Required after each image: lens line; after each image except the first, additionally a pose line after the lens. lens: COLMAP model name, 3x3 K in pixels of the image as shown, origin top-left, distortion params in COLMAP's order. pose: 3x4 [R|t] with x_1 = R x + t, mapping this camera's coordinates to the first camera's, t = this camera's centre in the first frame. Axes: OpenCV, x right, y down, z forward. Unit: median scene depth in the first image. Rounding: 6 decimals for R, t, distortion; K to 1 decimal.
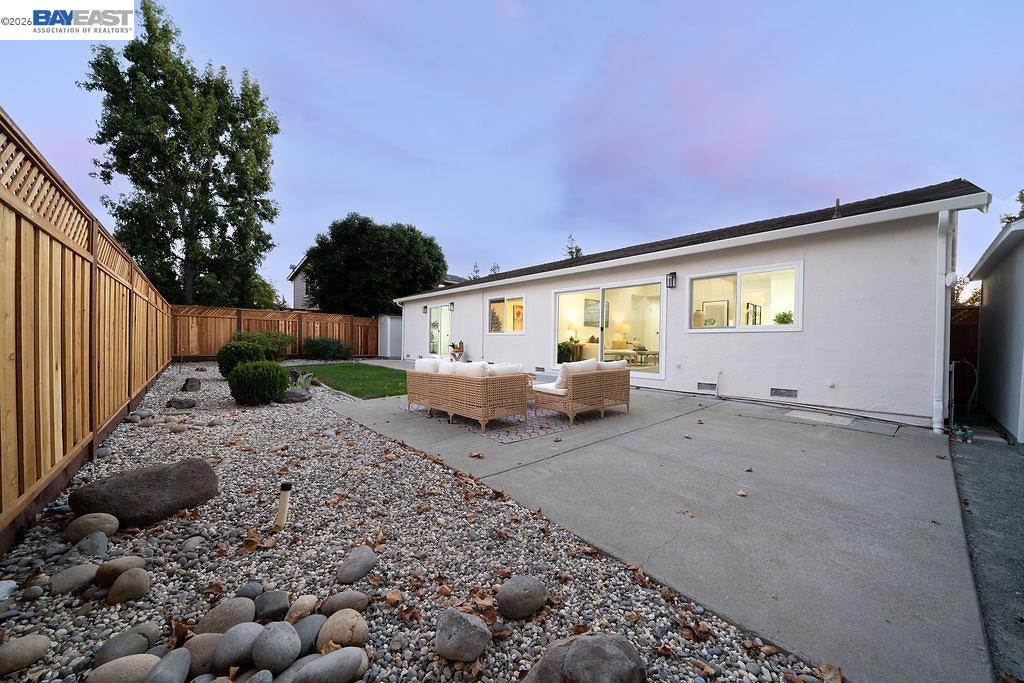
lens RADIAL K [[359.8, 0, 510.5], [0, 359.8, 342.3], [0, 0, 1]] dist [-0.012503, 0.000075]
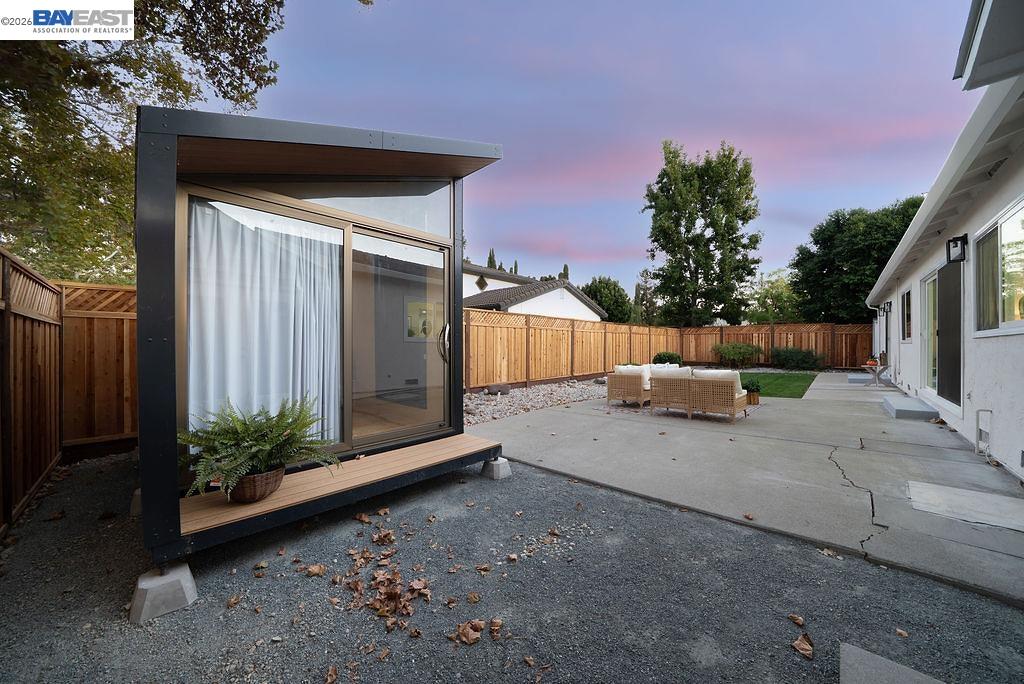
lens RADIAL K [[359.8, 0, 514.5], [0, 359.8, 346.1], [0, 0, 1]] dist [-0.012503, 0.000075]
pose [[0.097093, -0.017263, -0.995126, 0.453283], [-0.012425, 0.999751, -0.018555, 0.011458], [0.995198, 0.014166, 0.096854, 0.131396]]
